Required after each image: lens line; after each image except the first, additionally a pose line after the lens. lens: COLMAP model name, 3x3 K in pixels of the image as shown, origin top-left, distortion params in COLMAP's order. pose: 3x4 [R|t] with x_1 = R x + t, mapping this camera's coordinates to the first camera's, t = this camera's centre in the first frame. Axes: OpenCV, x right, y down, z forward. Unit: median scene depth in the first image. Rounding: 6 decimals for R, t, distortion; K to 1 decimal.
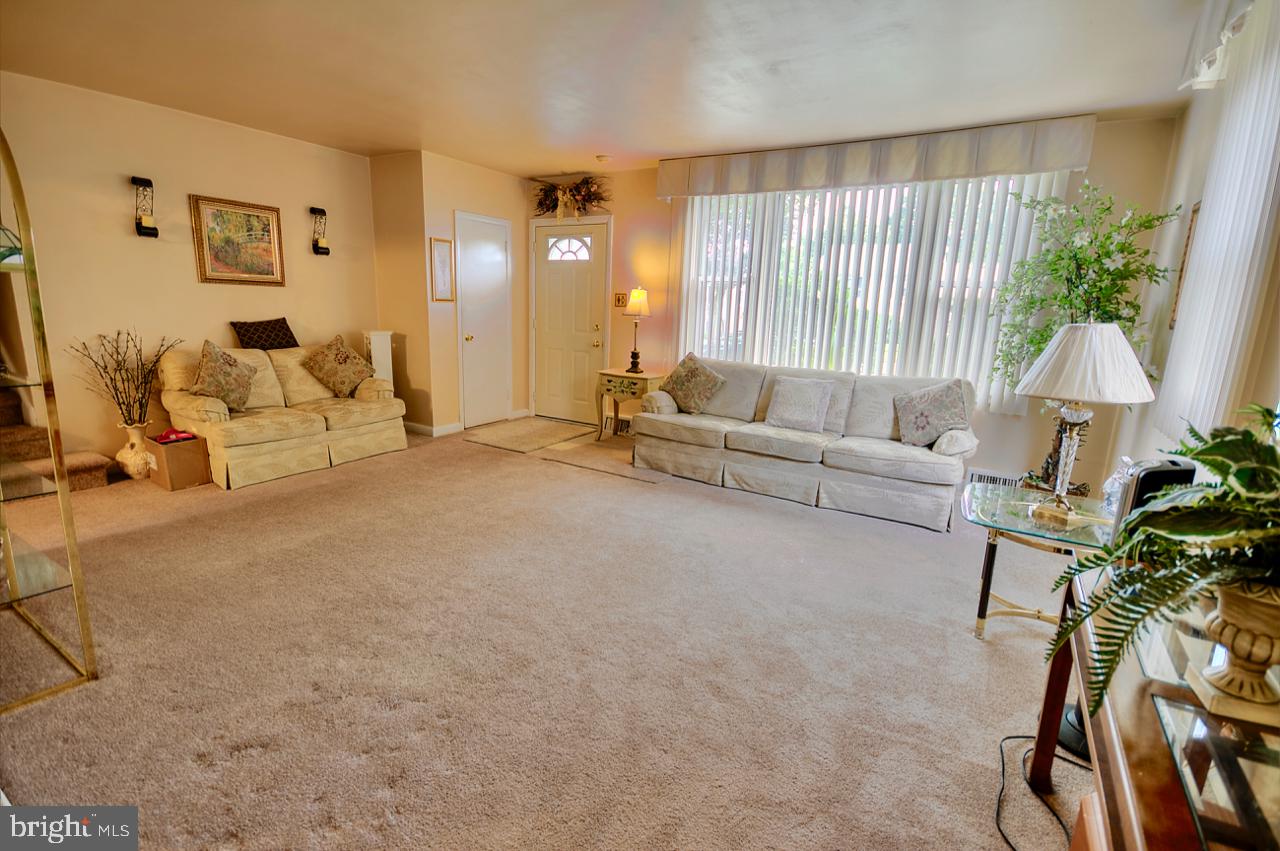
lens RADIAL K [[579.3, 0, 640.3], [0, 579.3, 430.0], [0, 0, 1]] dist [0.013128, -0.016125]
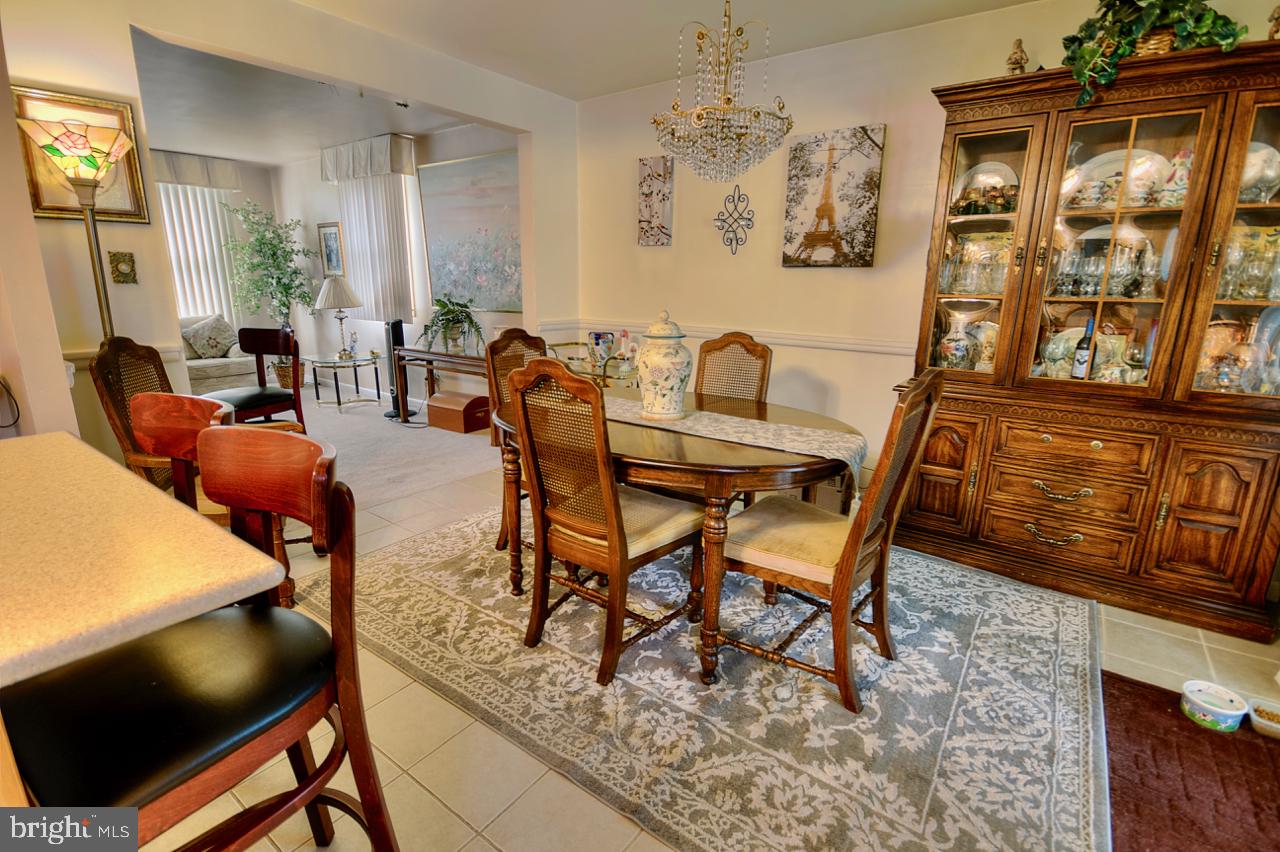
lens RADIAL K [[591.0, 0, 636.7], [0, 591.0, 427.0], [0, 0, 1]] dist [0.021459, -0.017709]
pose [[0.073738, -0.271106, 0.959721, -0.844023], [0.198474, 0.947080, 0.252286, 0.018953], [-0.977328, 0.171877, 0.123643, -0.237637]]
